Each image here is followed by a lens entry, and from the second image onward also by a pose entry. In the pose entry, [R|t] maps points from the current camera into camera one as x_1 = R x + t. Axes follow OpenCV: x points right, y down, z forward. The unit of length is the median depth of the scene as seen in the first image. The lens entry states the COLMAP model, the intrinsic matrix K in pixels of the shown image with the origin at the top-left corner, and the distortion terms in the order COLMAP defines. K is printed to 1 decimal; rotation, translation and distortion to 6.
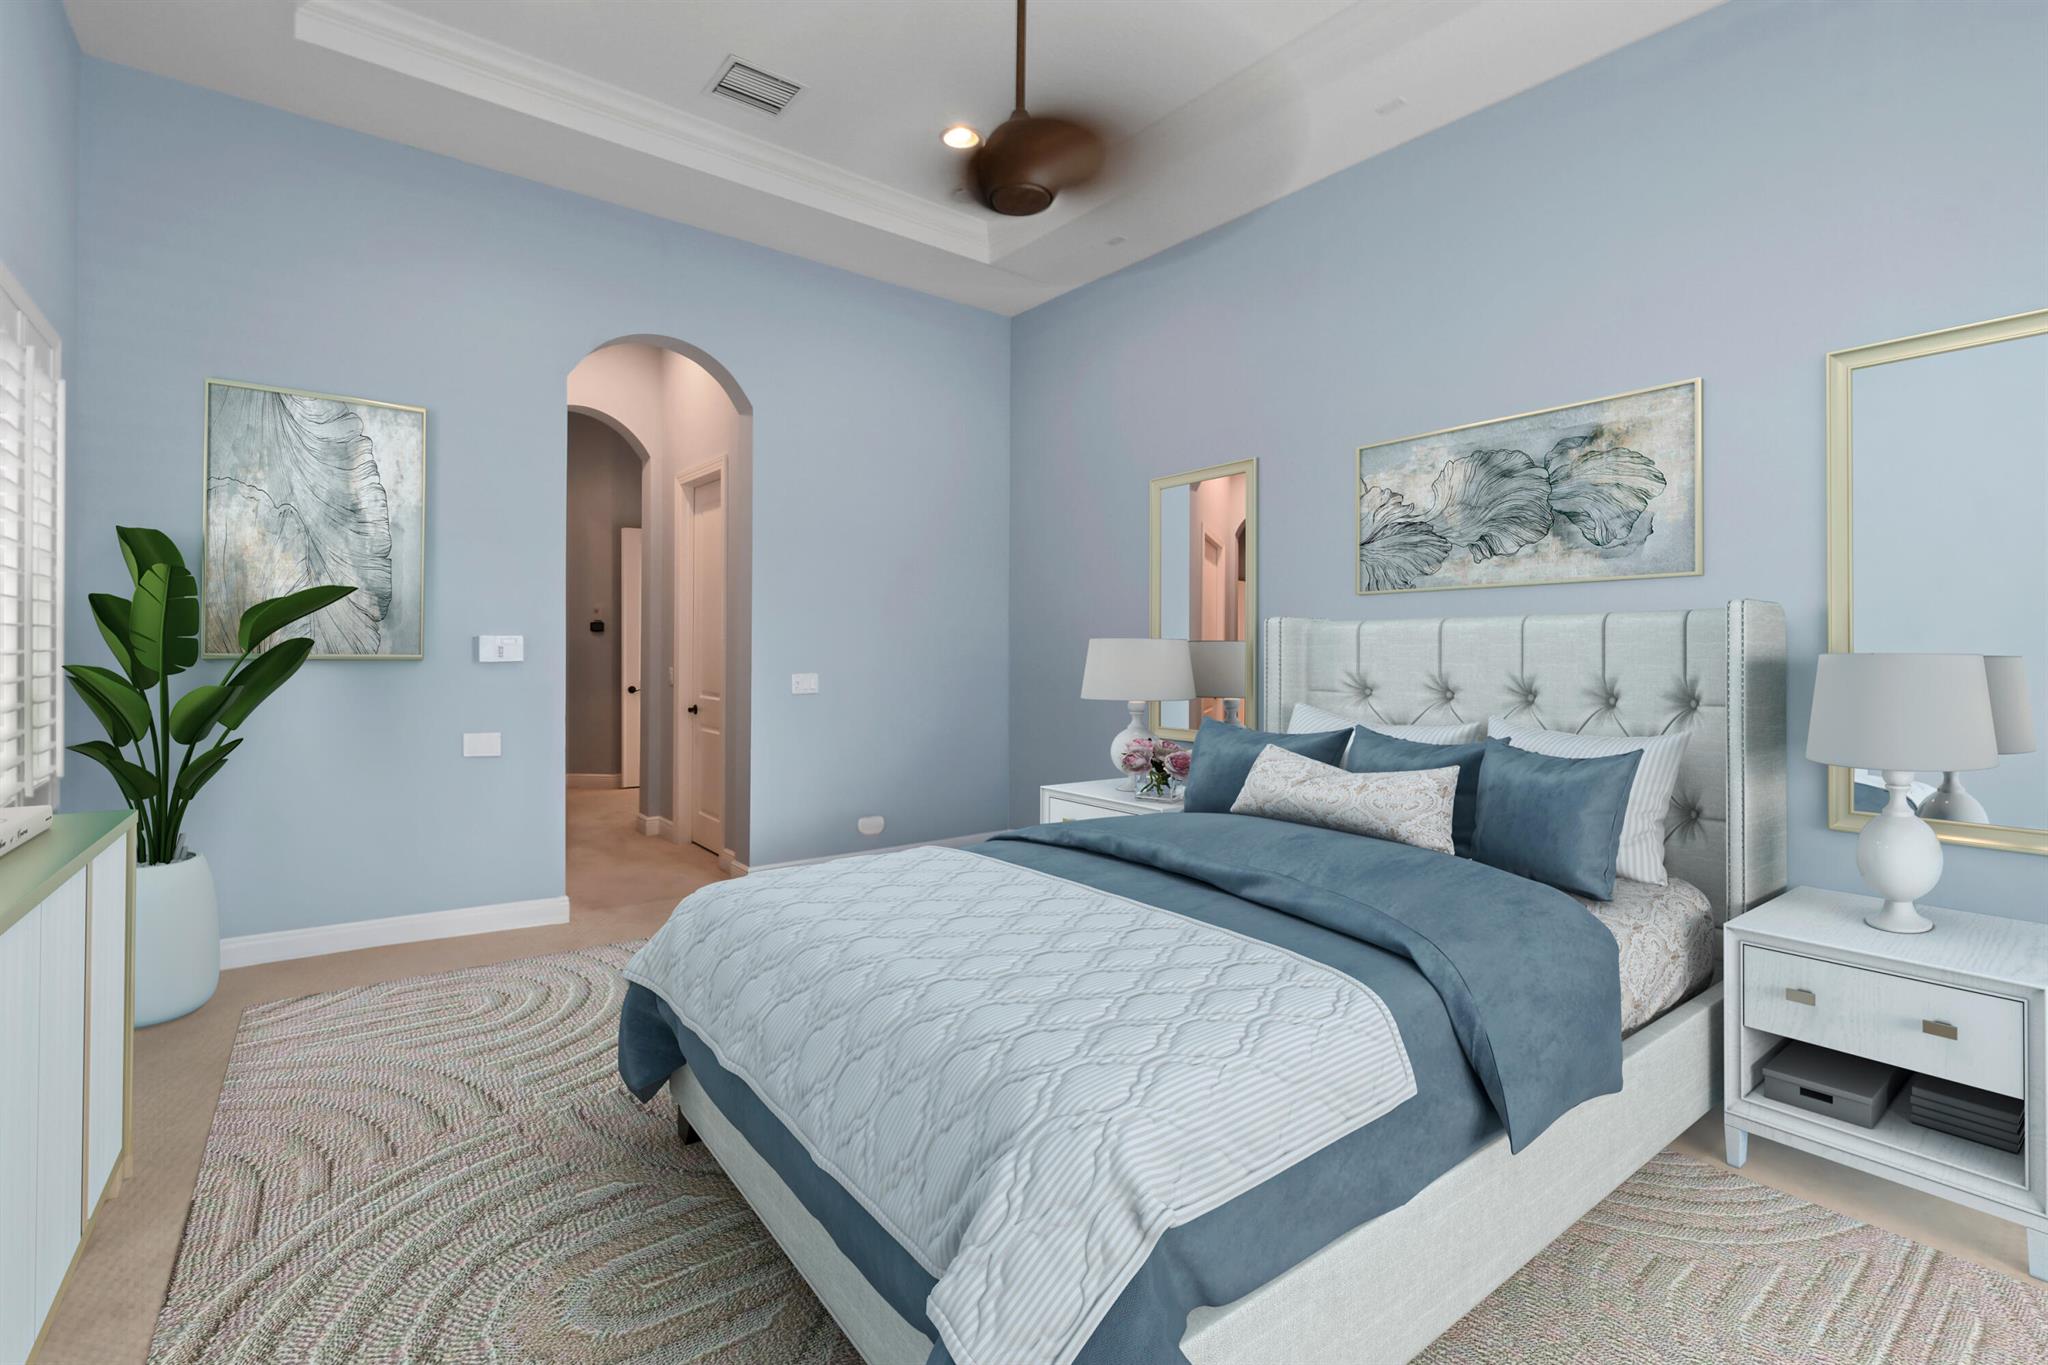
lens RADIAL K [[916.3, 0, 1027.3], [0, 916.3, 664.2], [0, 0, 1]] dist [0.004989, 0.000145]
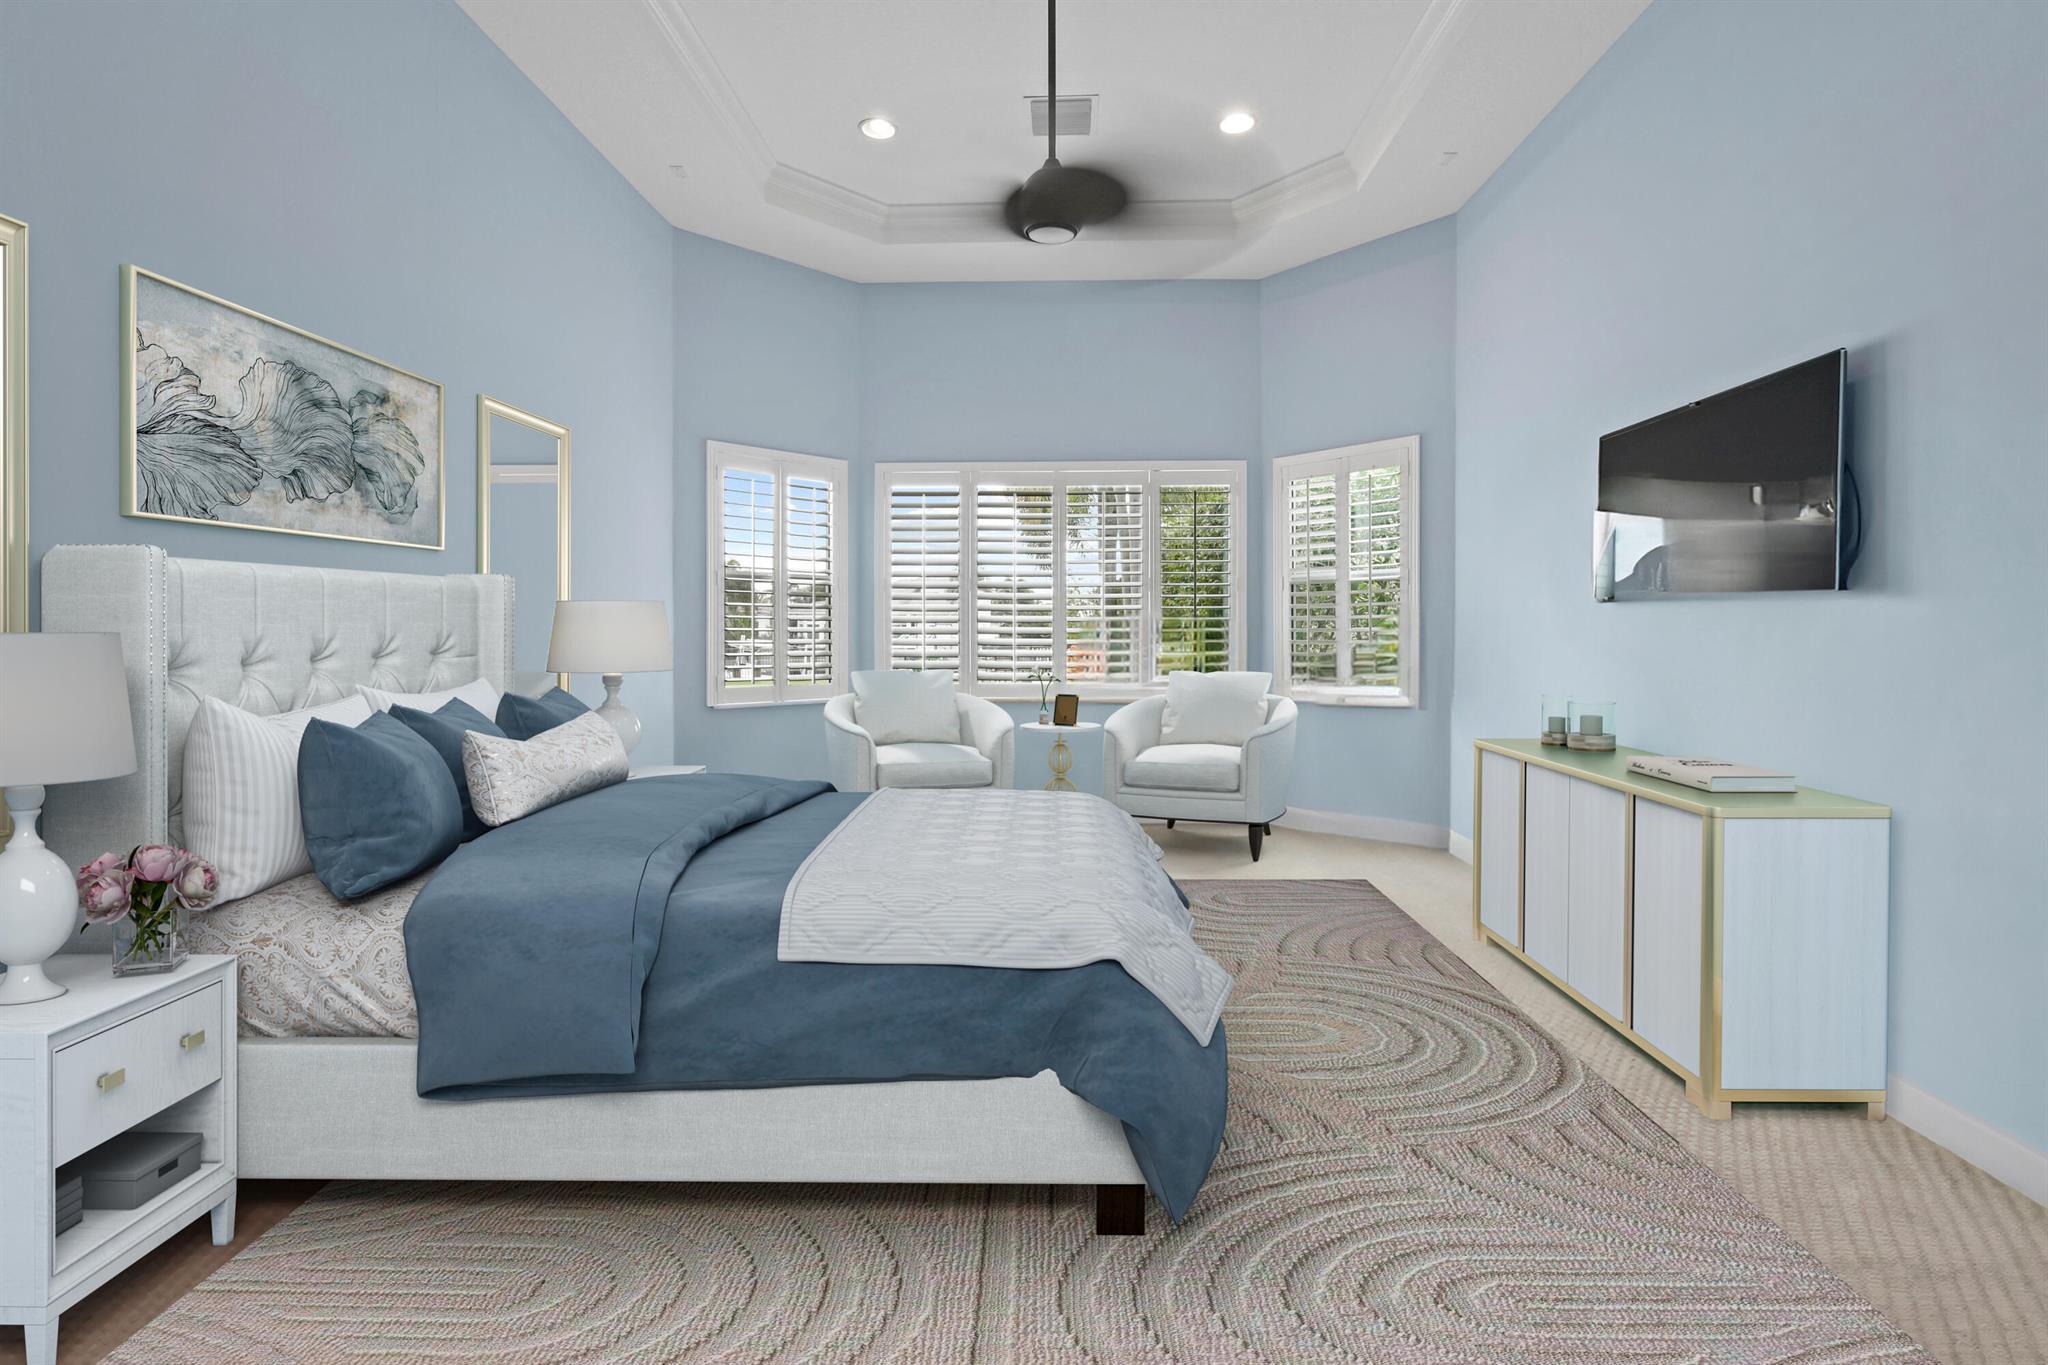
lens RADIAL K [[916.3, 0, 1054.2], [0, 916.3, 623.8], [0, 0, 1]] dist [0.004989, 0.000145]
pose [[-0.783644, -0.007160, 0.621169, -0.539874], [0.000211, 0.999930, 0.011792, -0.014547], [-0.621211, 0.009372, -0.783588, 1.246250]]
